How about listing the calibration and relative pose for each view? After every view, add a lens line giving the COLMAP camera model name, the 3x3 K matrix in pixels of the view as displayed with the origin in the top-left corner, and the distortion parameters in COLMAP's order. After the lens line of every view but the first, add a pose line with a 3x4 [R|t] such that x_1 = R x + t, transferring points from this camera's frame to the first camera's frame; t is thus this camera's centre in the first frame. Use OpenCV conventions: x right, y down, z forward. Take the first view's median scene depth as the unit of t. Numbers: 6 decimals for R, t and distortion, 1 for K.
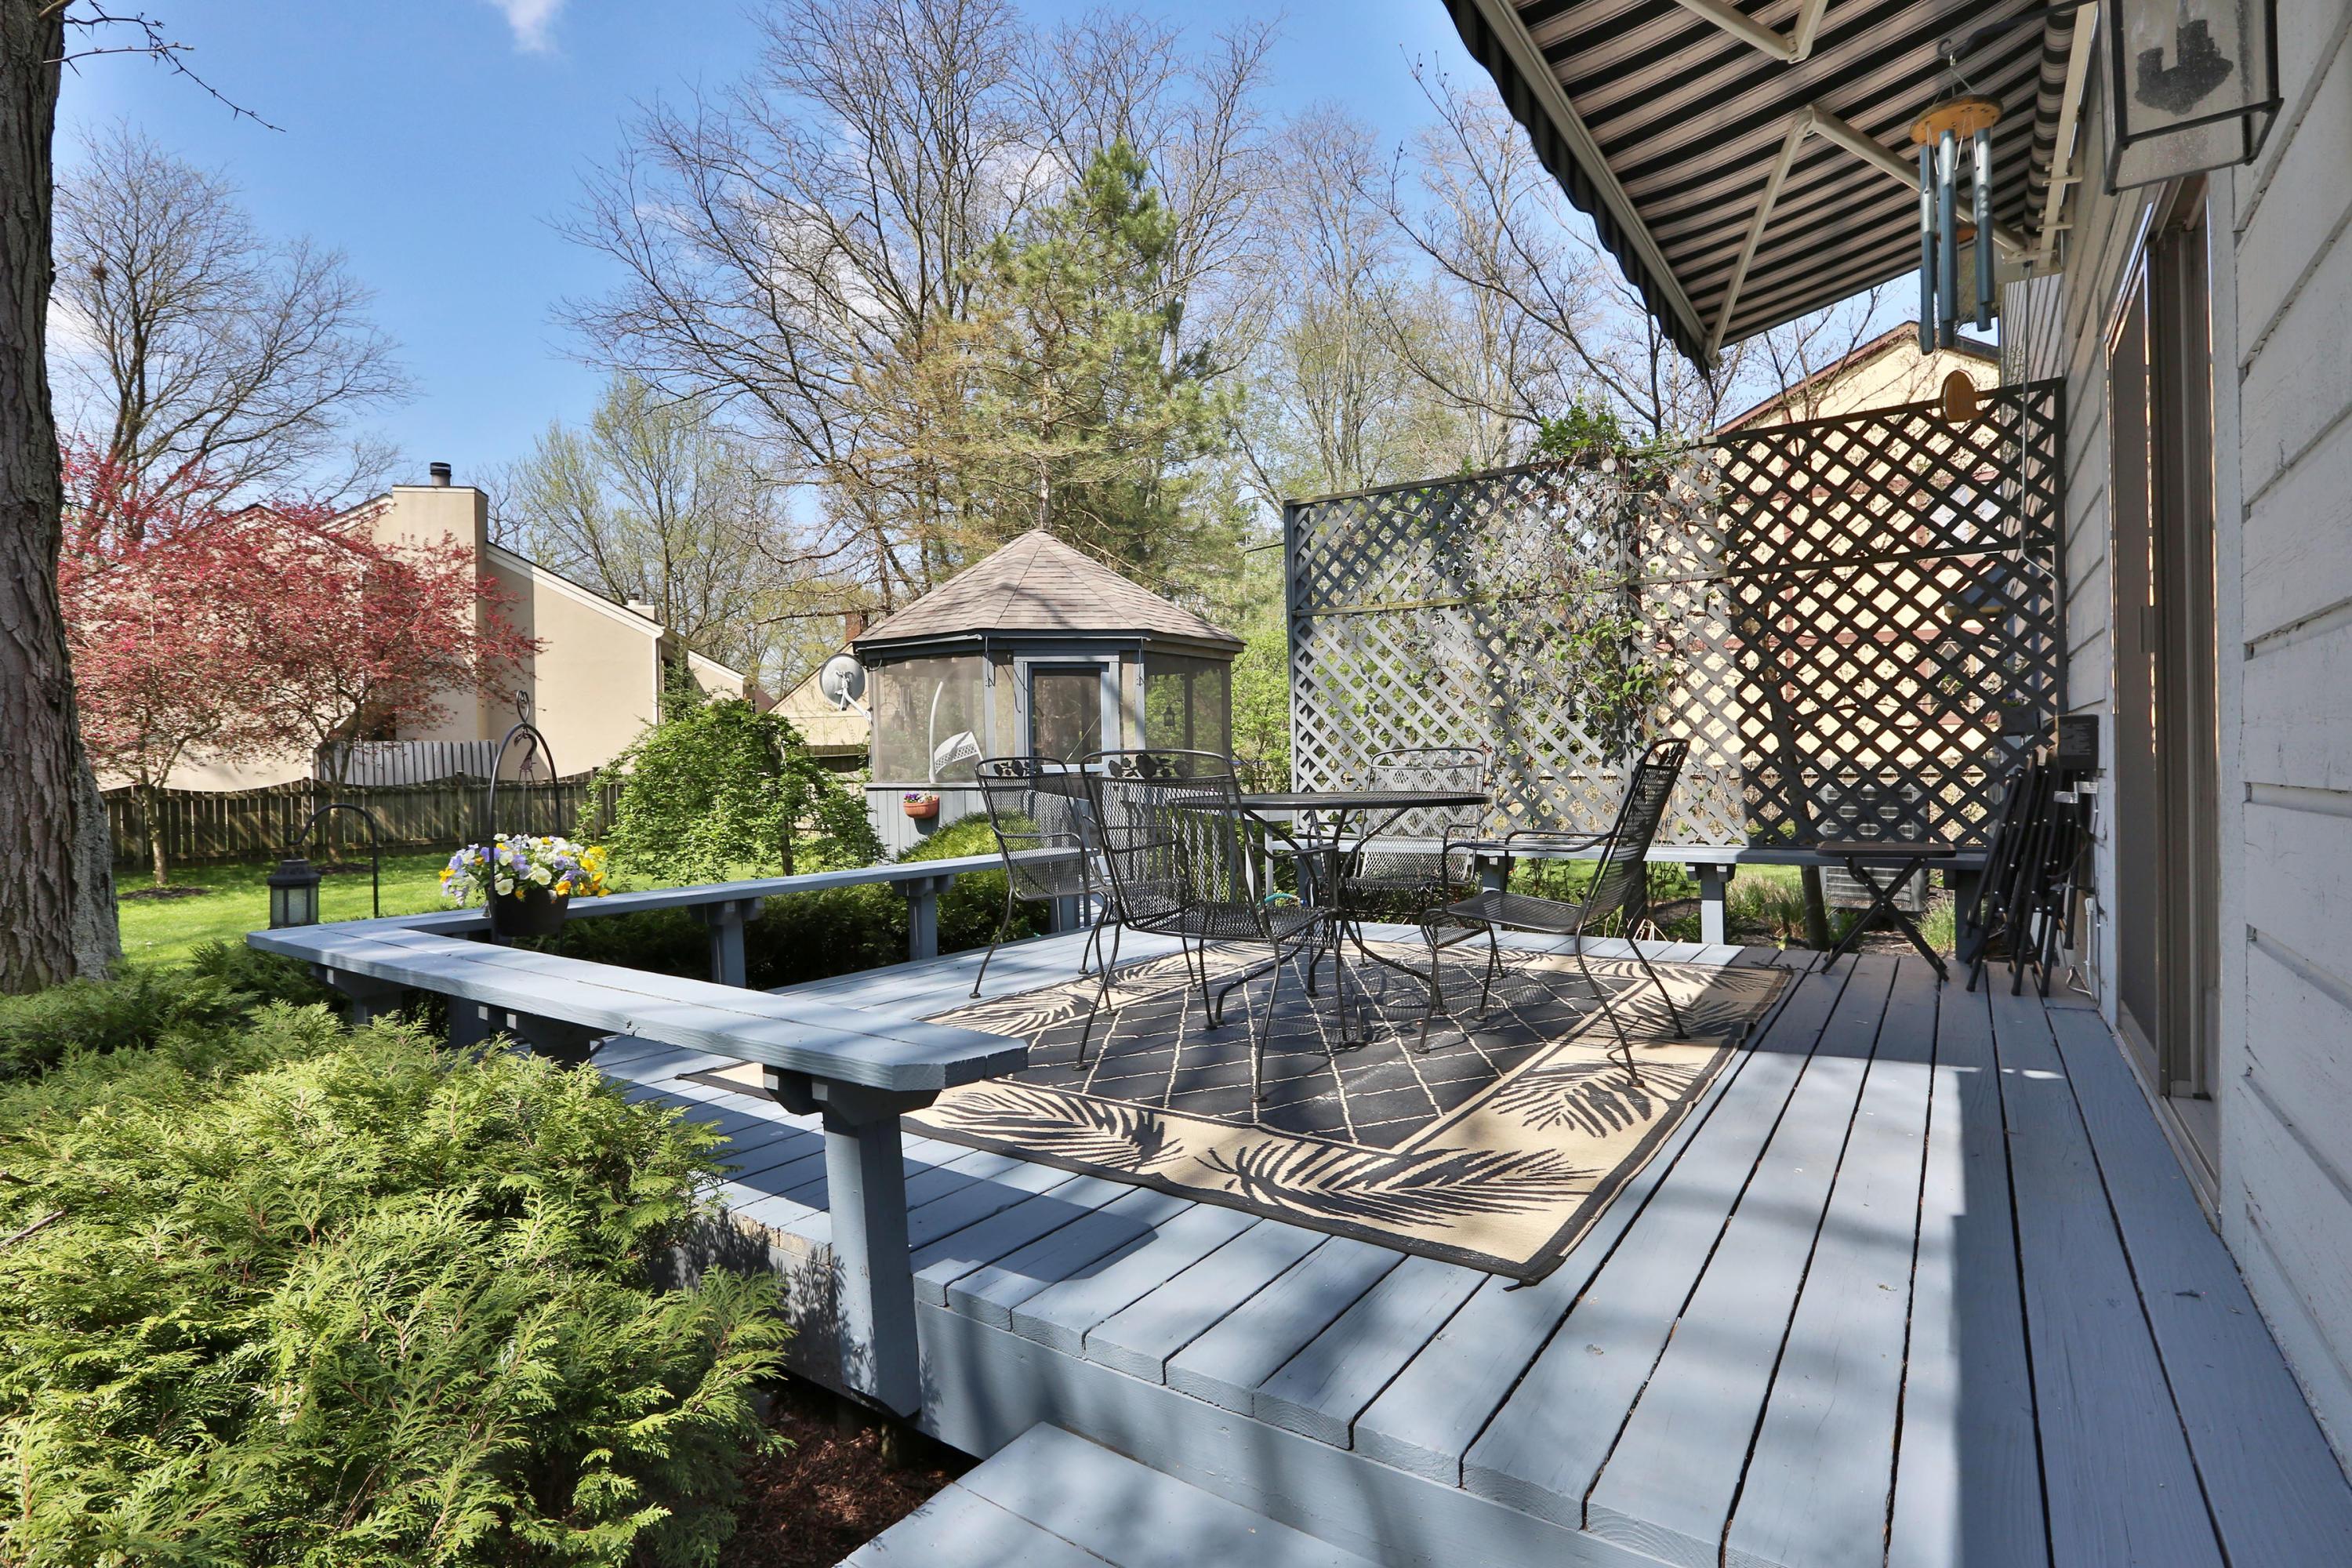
lens RADIAL K [[1140.6, 0, 1160.8], [0, 1140.6, 784.0], [0, 0, 1]] dist [-0.031068, 0.002837]
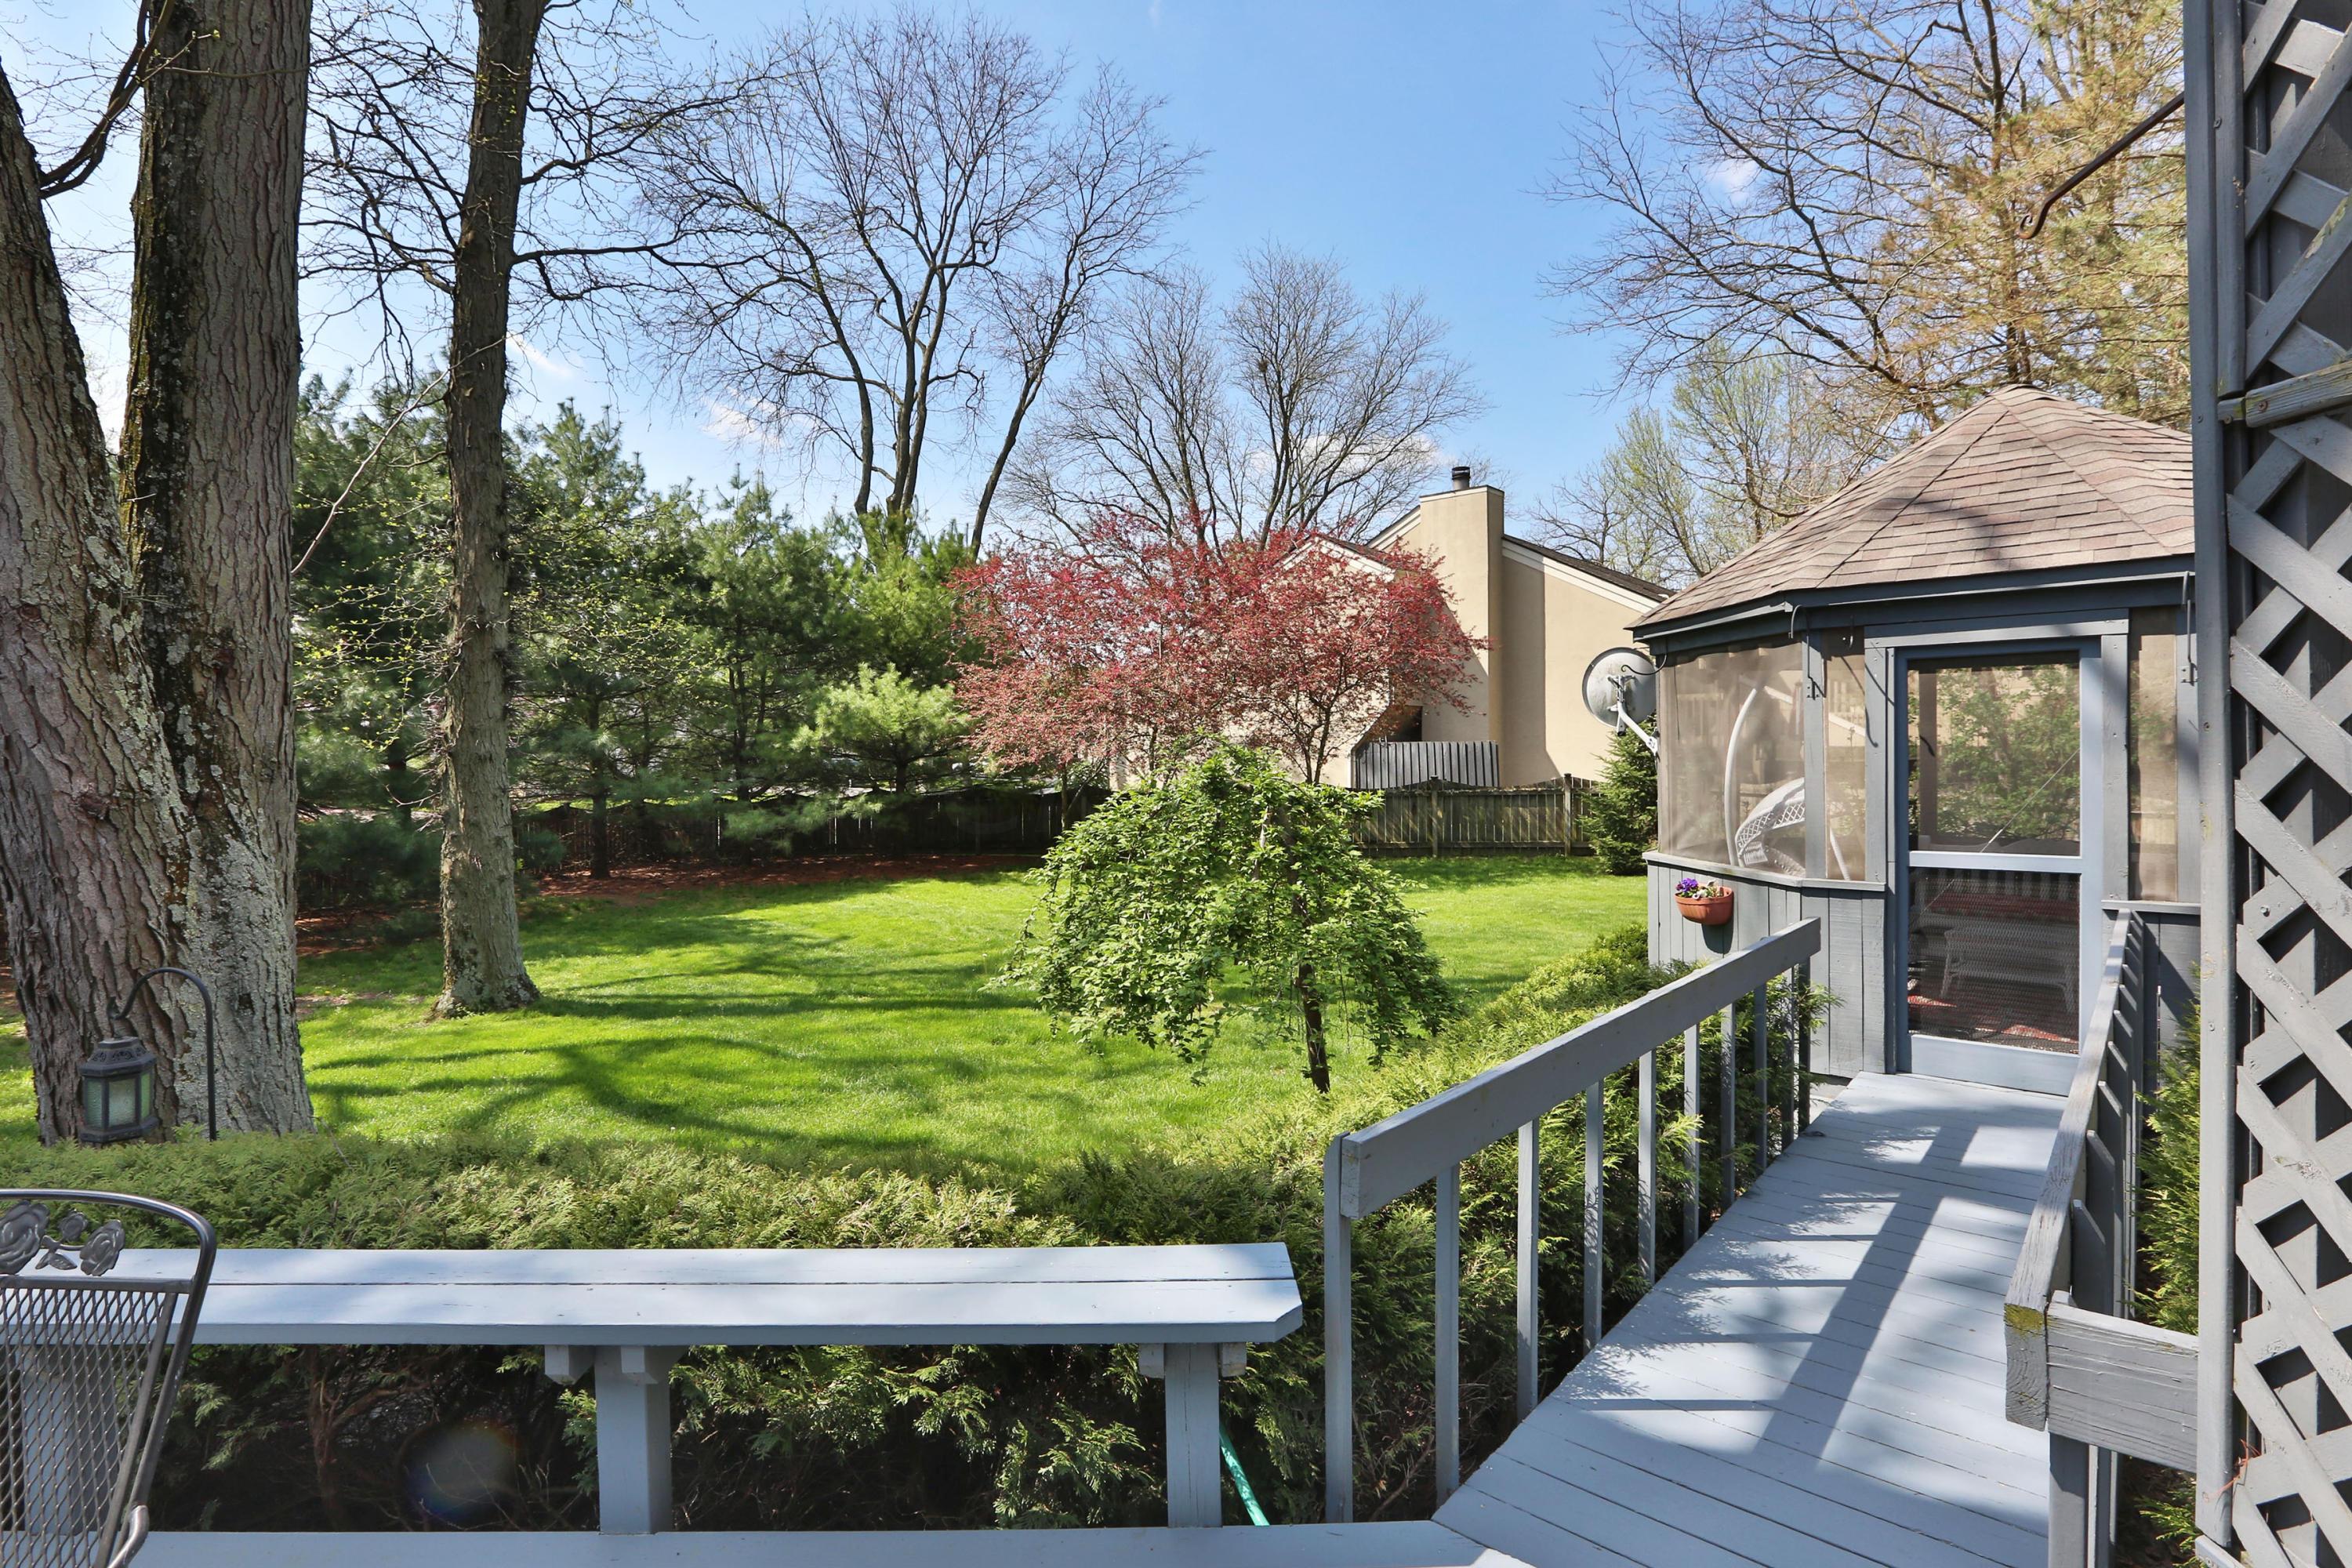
lens RADIAL K [[1140.6, 0, 1162.7], [0, 1140.6, 771.5], [0, 0, 1]] dist [-0.031068, 0.002837]
pose [[0.588842, 0.021713, -0.807957, 0.051073], [-0.016430, 0.999754, 0.014893, -0.028629], [0.808081, 0.004505, 0.589054, 0.235951]]
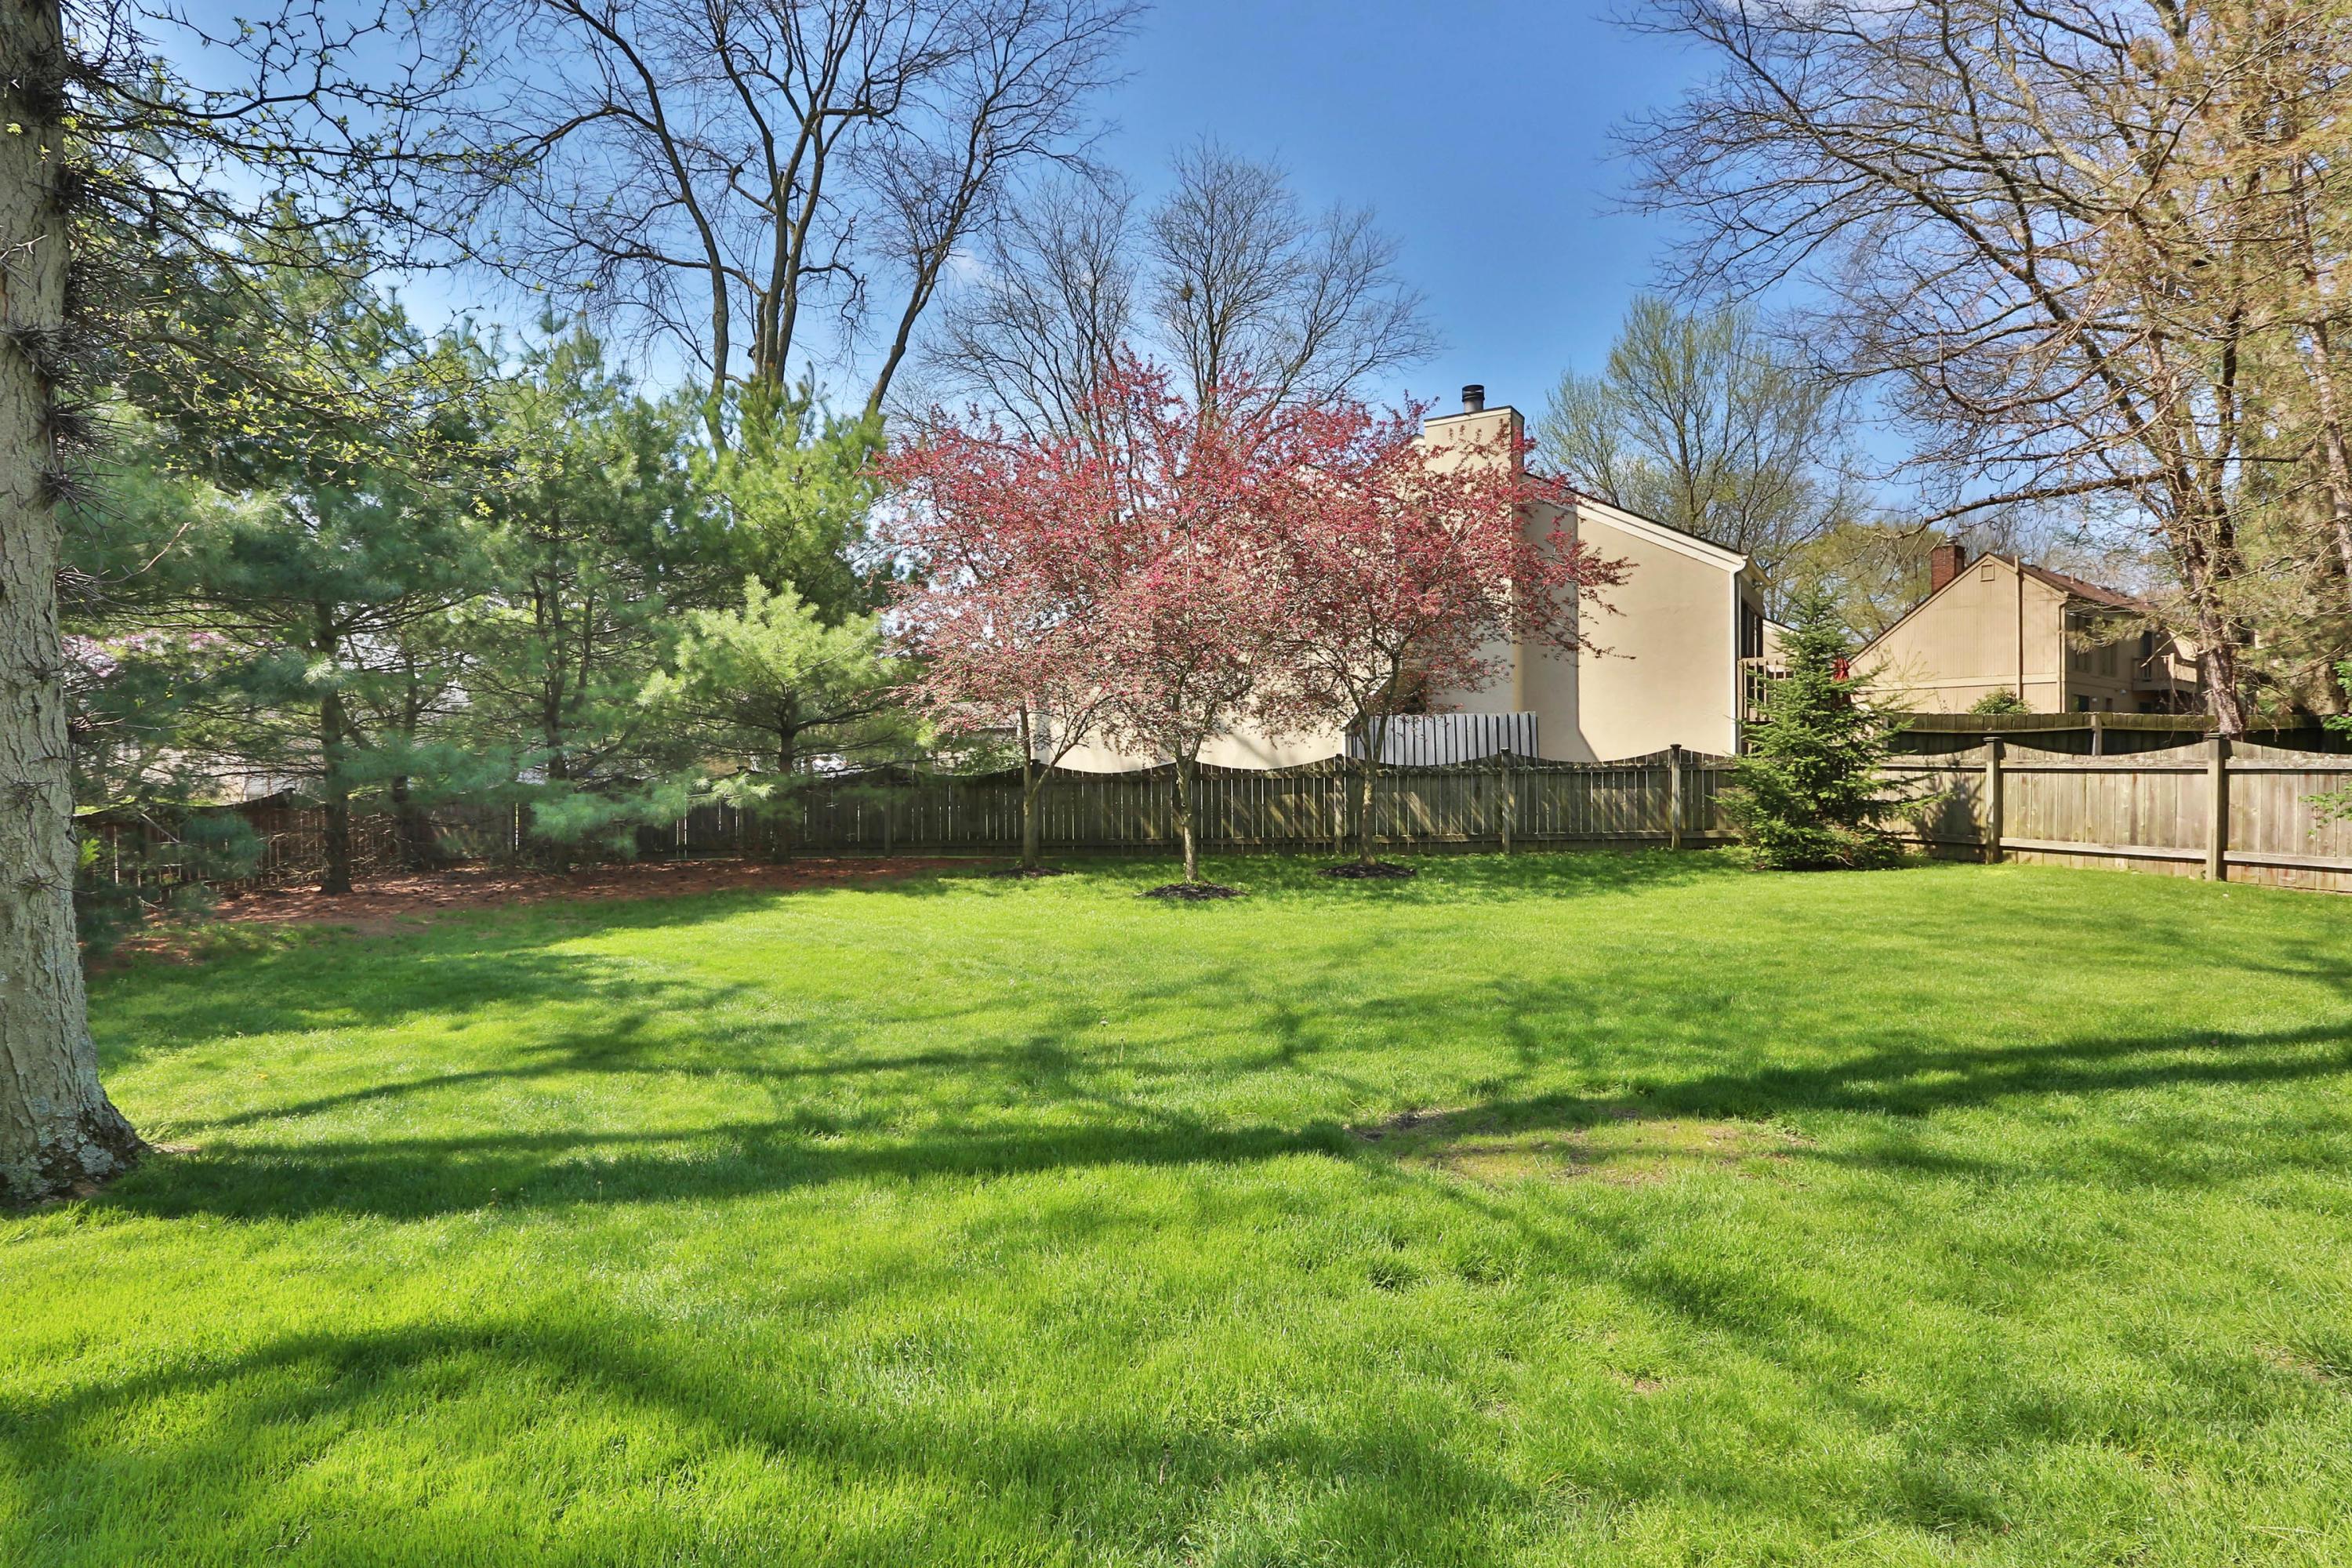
lens RADIAL K [[1171.1, 0, 1161.1], [0, 1171.1, 768.1], [0, 0, 1]] dist [-0.029903, 0.005944]
pose [[0.694492, 0.016339, -0.719315, -0.229608], [-0.017706, 0.999827, 0.005616, 0.001546], [0.719283, 0.008836, 0.694661, 0.302220]]
